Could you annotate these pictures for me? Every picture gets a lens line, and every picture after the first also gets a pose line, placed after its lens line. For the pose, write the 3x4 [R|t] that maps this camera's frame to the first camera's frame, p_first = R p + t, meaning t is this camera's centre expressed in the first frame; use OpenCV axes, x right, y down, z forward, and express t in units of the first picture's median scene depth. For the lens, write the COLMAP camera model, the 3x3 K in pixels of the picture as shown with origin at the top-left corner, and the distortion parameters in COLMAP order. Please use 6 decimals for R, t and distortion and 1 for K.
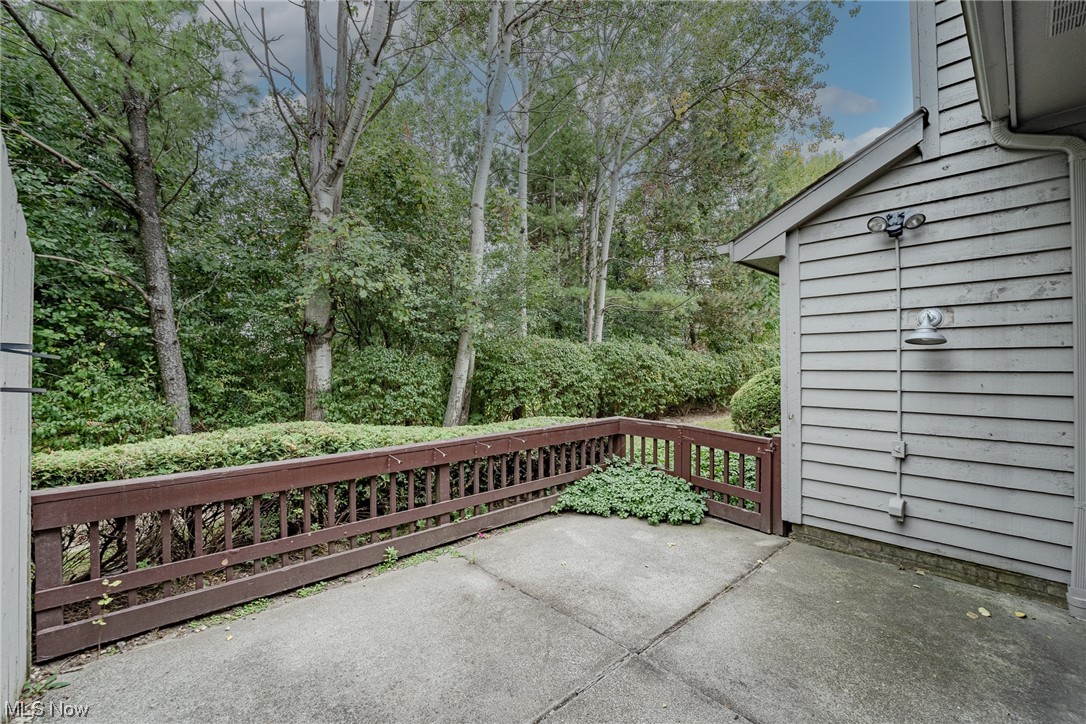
lens RADIAL K [[449.8, 0, 543.0], [0, 449.8, 362.0], [0, 0, 1]] dist [-0.024564, -0.000011]
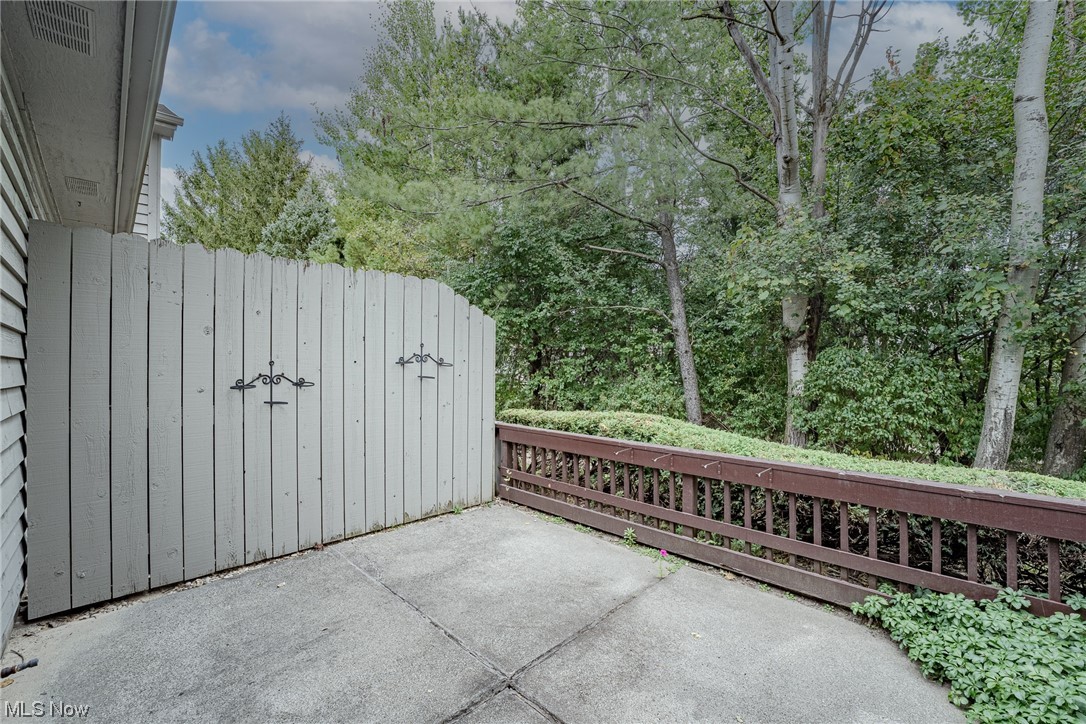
lens RADIAL K [[449.8, 0, 543.0], [0, 449.8, 362.0], [0, 0, 1]] dist [-0.024564, -0.000011]
pose [[0.046886, -0.006307, -0.998880, 0.707810], [0.002634, 0.999977, -0.006190, -0.006541], [0.998897, -0.002341, 0.046902, 0.635607]]
